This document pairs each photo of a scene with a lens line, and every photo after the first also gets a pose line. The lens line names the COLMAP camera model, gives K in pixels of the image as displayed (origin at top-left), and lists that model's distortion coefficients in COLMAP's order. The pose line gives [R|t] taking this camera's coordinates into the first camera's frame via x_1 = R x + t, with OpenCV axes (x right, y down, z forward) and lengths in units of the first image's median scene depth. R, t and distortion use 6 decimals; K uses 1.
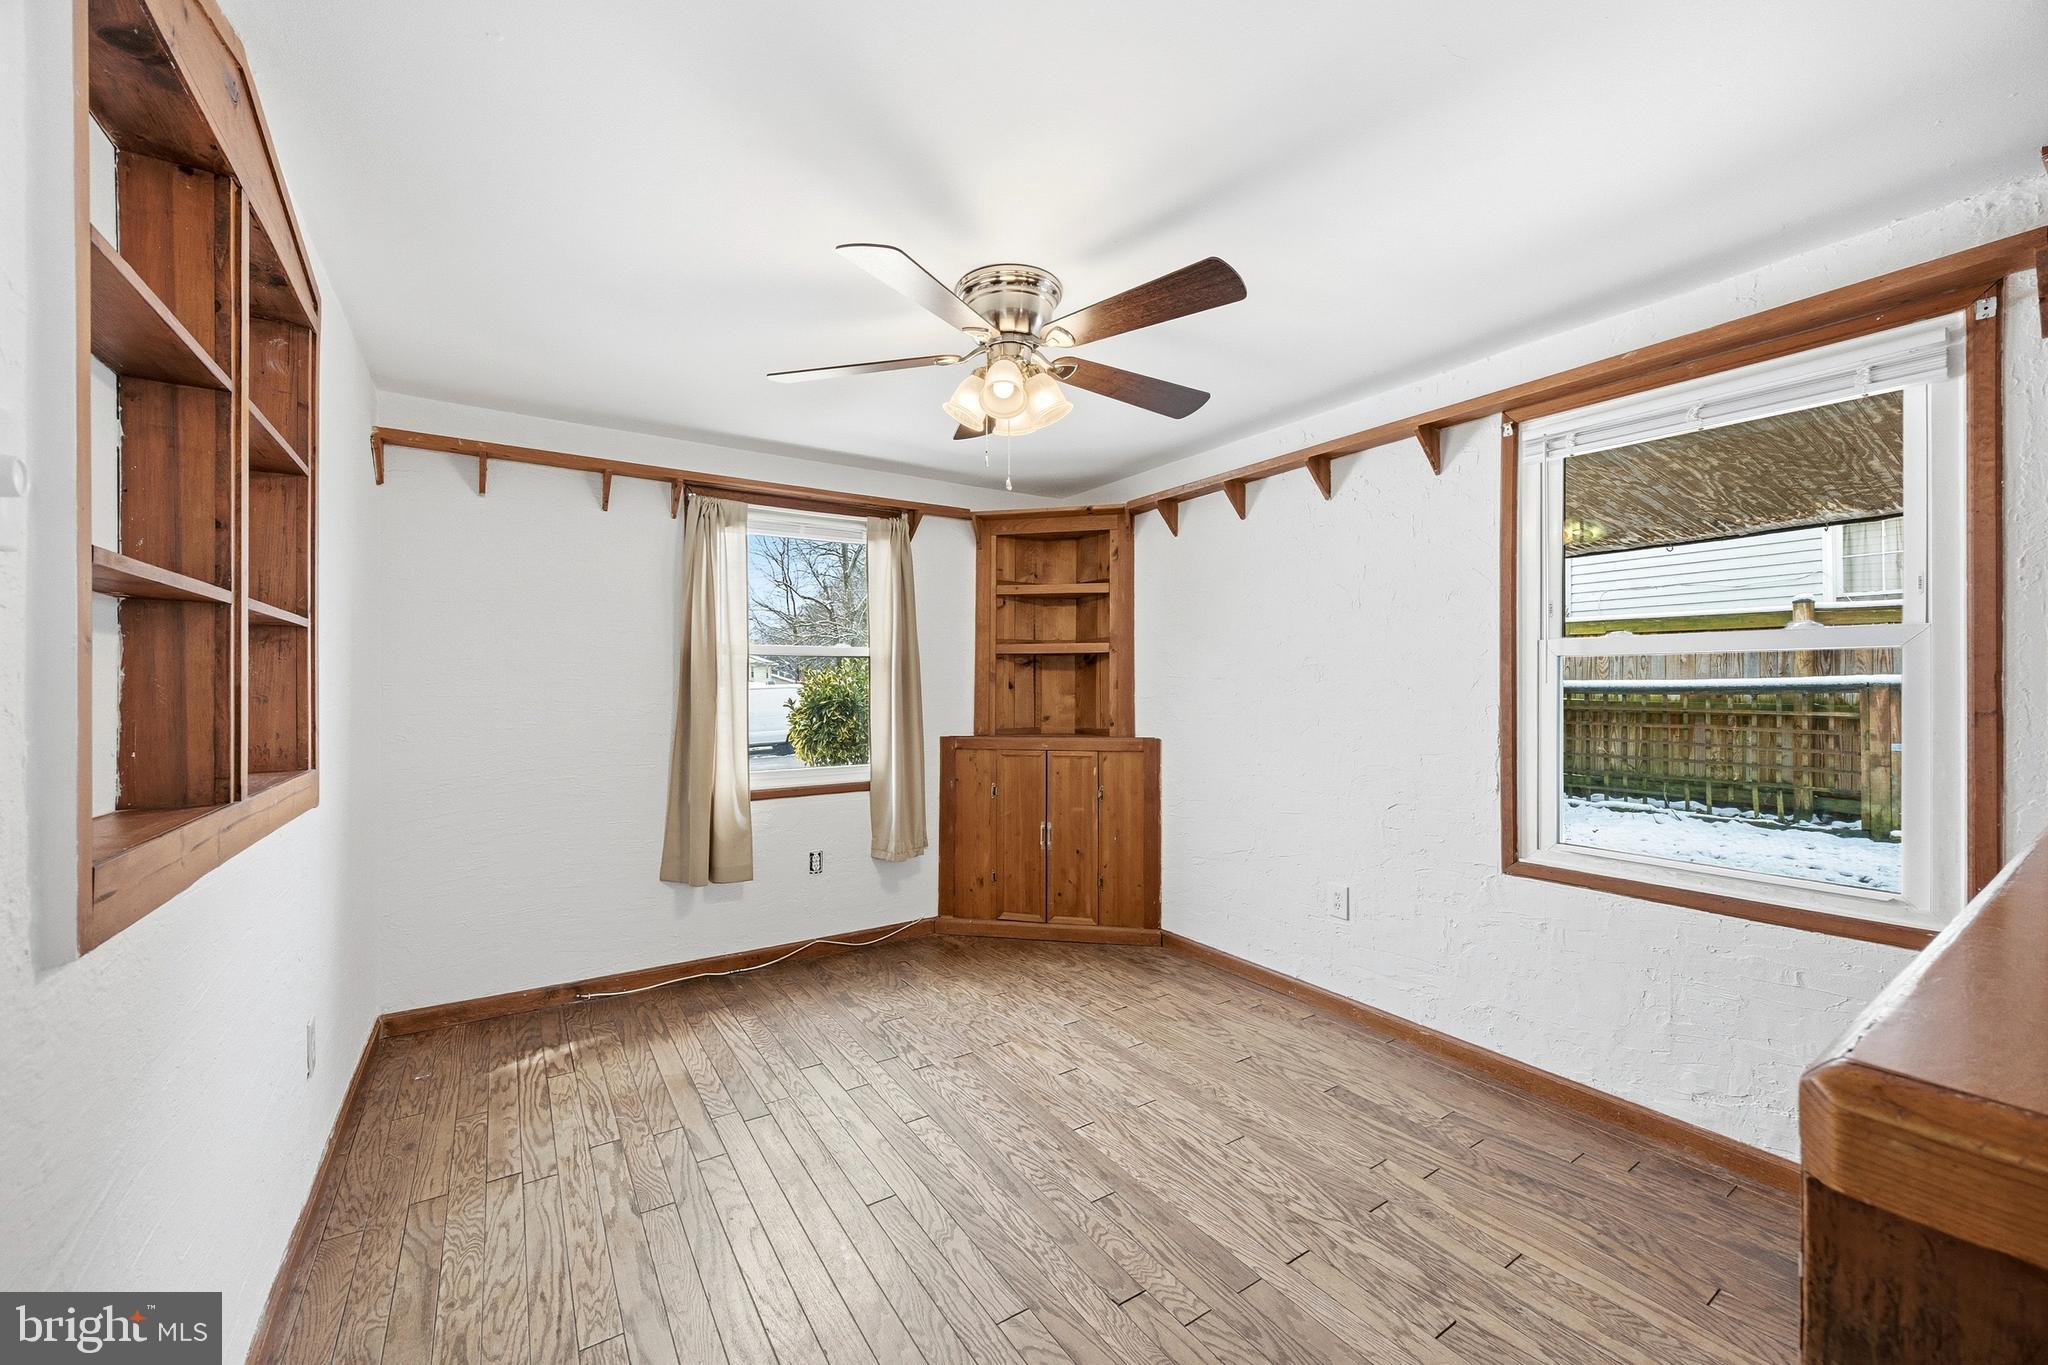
lens RADIAL K [[787.6, 0, 1027.6], [0, 787.6, 681.7], [0, 0, 1]] dist [-0.005394, 0.000767]
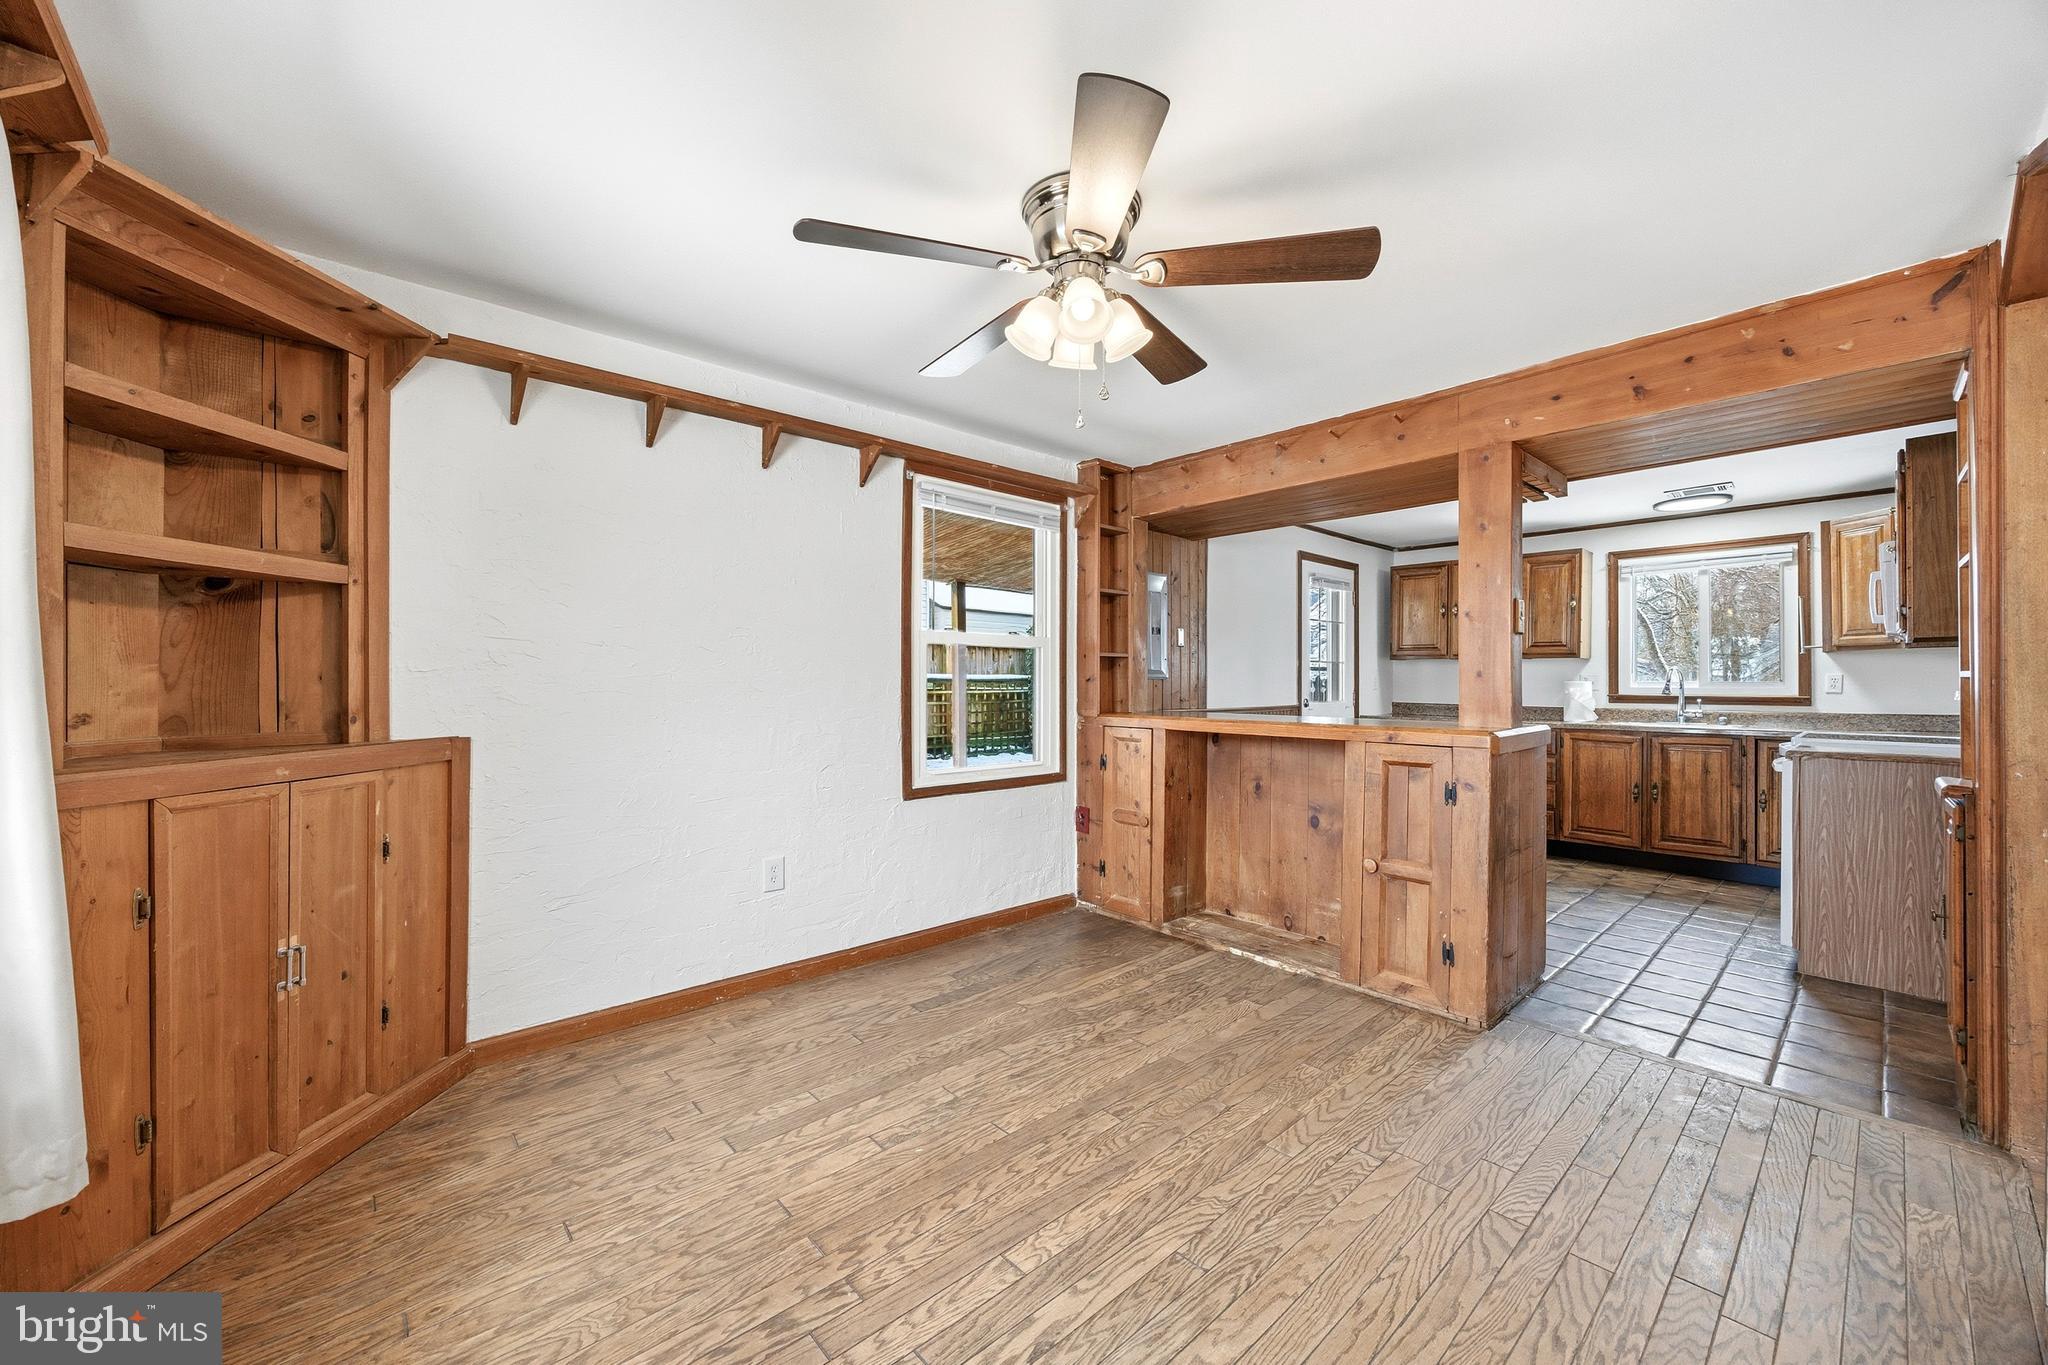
lens RADIAL K [[787.6, 0, 997.5], [0, 787.6, 683.4], [0, 0, 1]] dist [-0.005394, 0.000767]
pose [[-0.133840, -0.001039, 0.991002, -0.757861], [-0.010333, 0.999947, -0.000347, 0.040414], [-0.990949, -0.010286, -0.133844, 1.021145]]
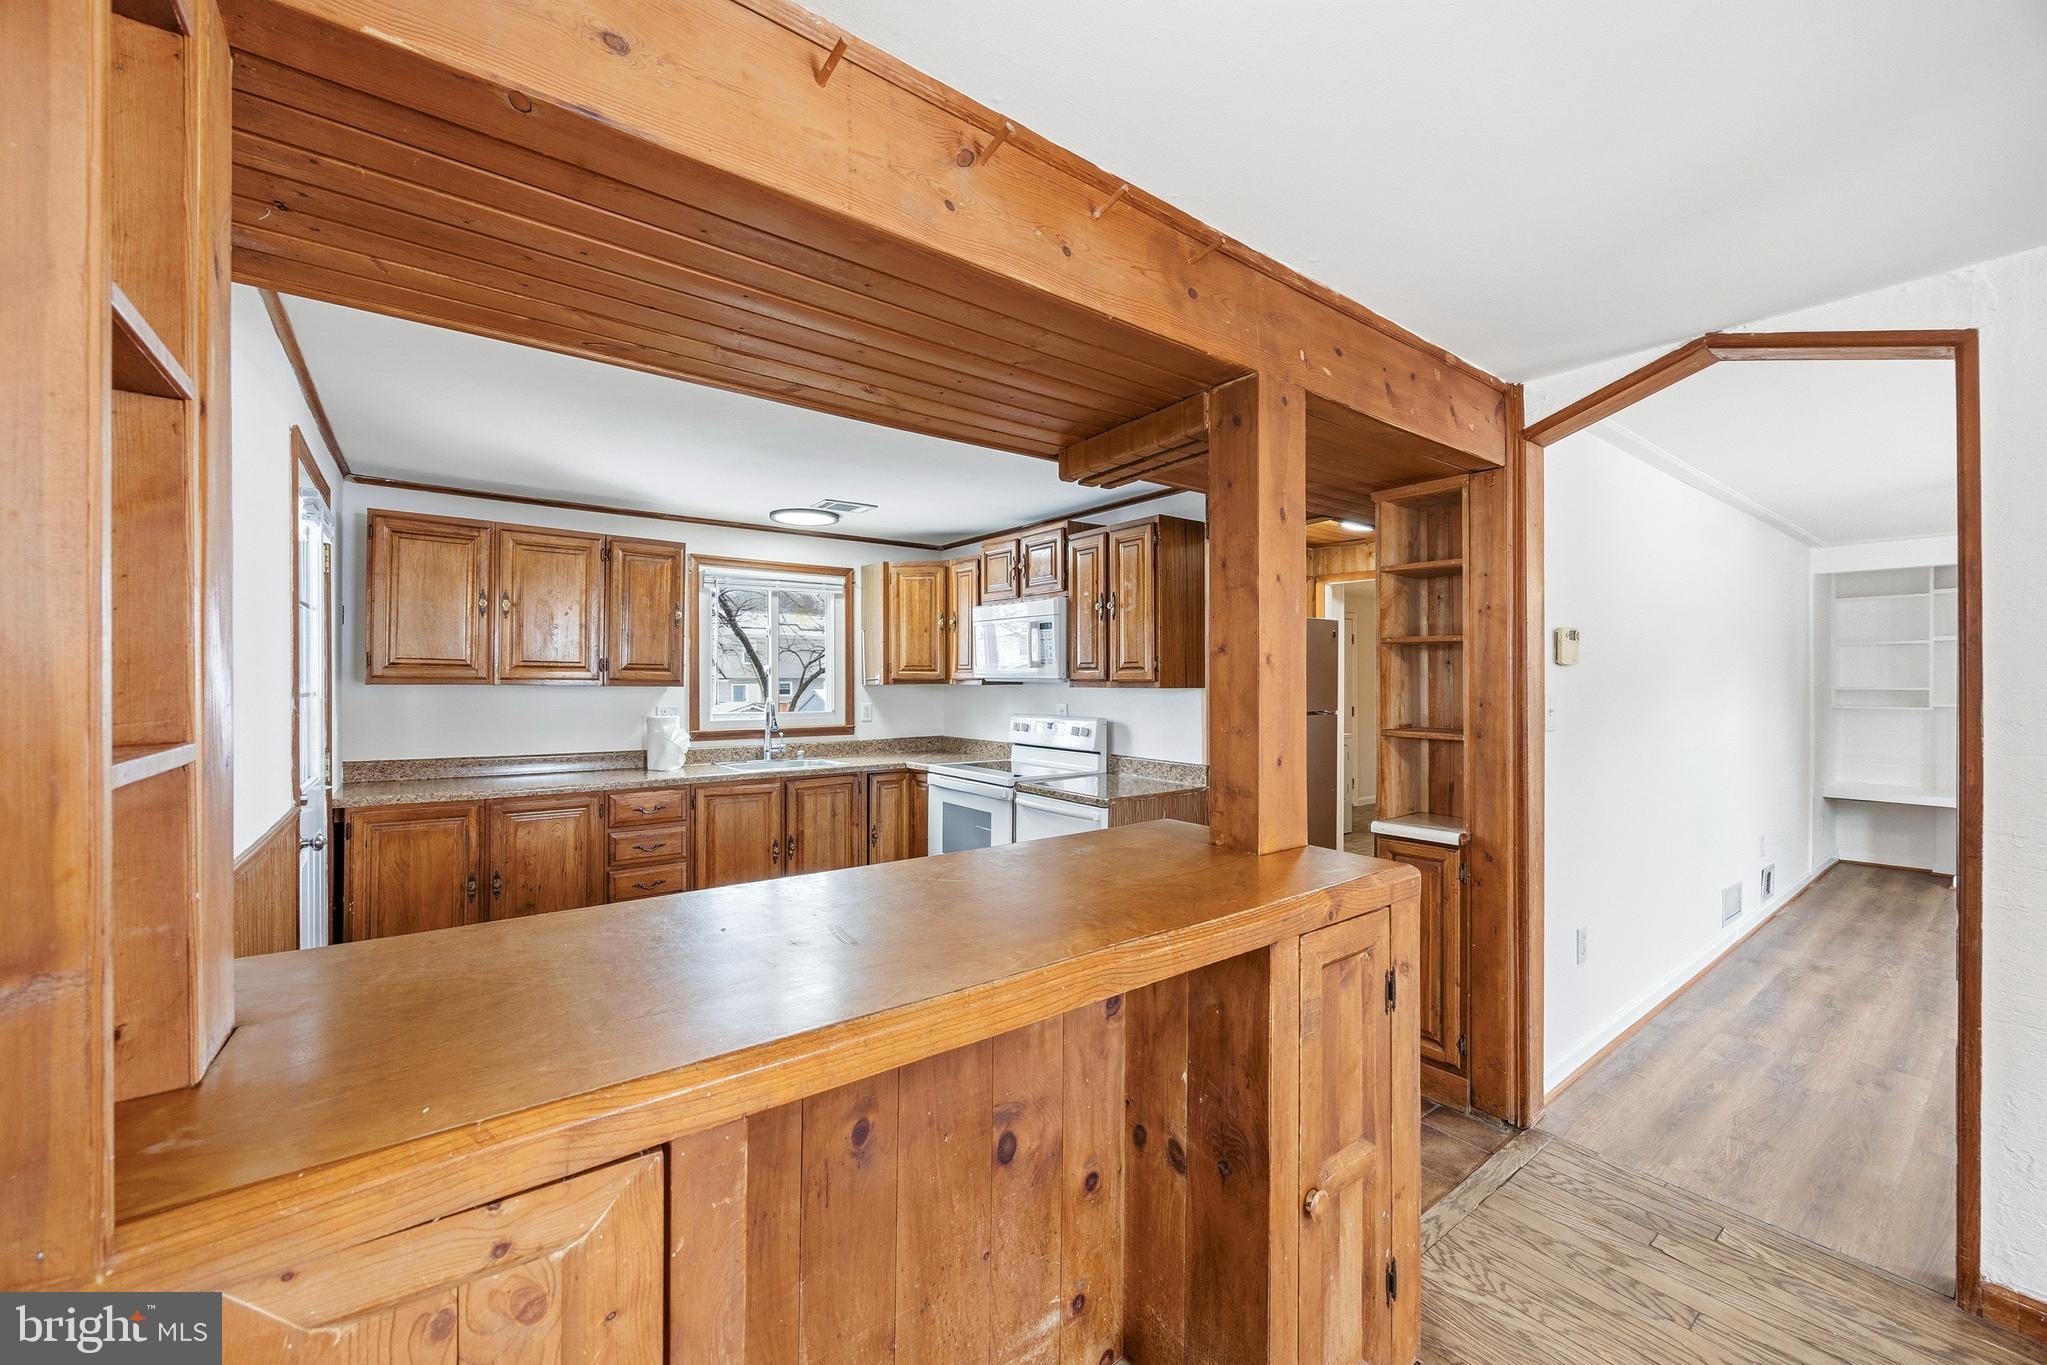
lens RADIAL K [[787.2, 0, 1023.5], [0, 787.2, 689.5], [0, 0, 1]] dist [-0.005394, 0.000767]
pose [[-0.998267, -0.000770, -0.058847, 0.568144], [-0.000996, 0.999992, 0.003826, -0.048381], [0.058844, 0.003878, -0.998260, 0.832019]]
